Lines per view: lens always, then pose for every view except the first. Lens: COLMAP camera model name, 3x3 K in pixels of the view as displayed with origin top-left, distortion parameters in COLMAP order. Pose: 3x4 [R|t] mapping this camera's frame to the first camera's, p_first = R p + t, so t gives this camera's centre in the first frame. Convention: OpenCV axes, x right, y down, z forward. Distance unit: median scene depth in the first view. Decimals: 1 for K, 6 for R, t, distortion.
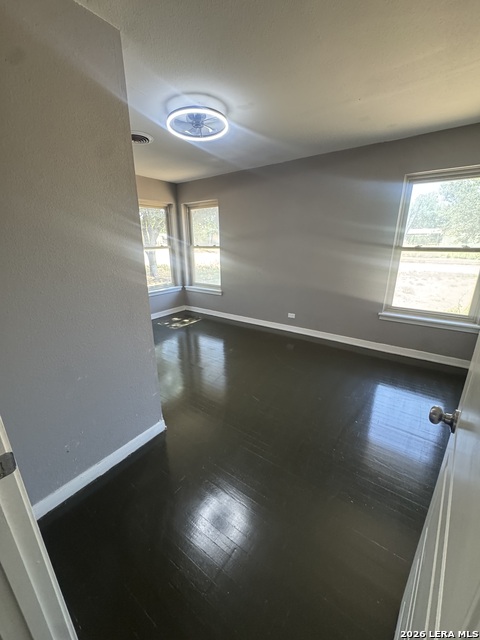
lens RADIAL K [[255.4, 0, 239.8], [0, 255.4, 320.5], [0, 0, 1]] dist [-0.002228, -0.000418]
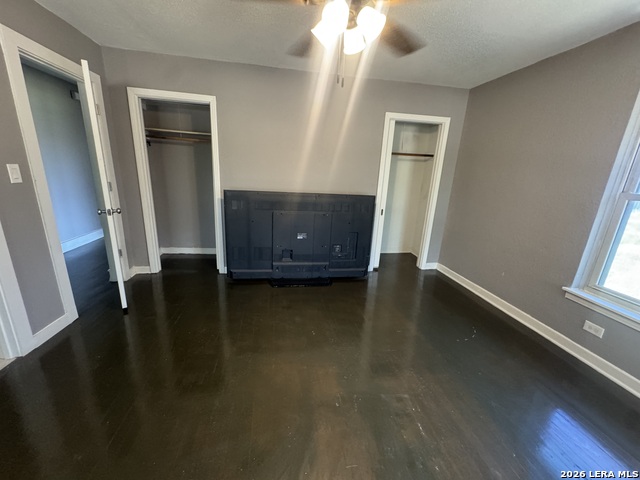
lens RADIAL K [[255.4, 0, 319.9], [0, 255.4, 240.2], [0, 0, 1]] dist [-0.002228, -0.000418]
pose [[0.710314, 0.224991, -0.666958, 0.339790], [-0.262634, 0.963826, 0.045430, -0.007589], [0.653053, 0.142896, 0.743709, 0.048608]]
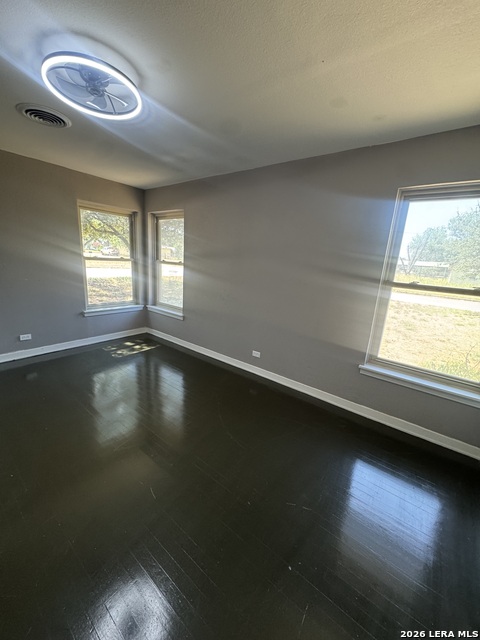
lens RADIAL K [[255.4, 0, 239.8], [0, 255.4, 320.5], [0, 0, 1]] dist [-0.002228, -0.000418]
pose [[0.996750, 0.078780, -0.016812, 0.129670], [-0.079741, 0.994543, -0.067276, -0.055140], [0.011420, 0.068398, 0.997593, 0.155099]]
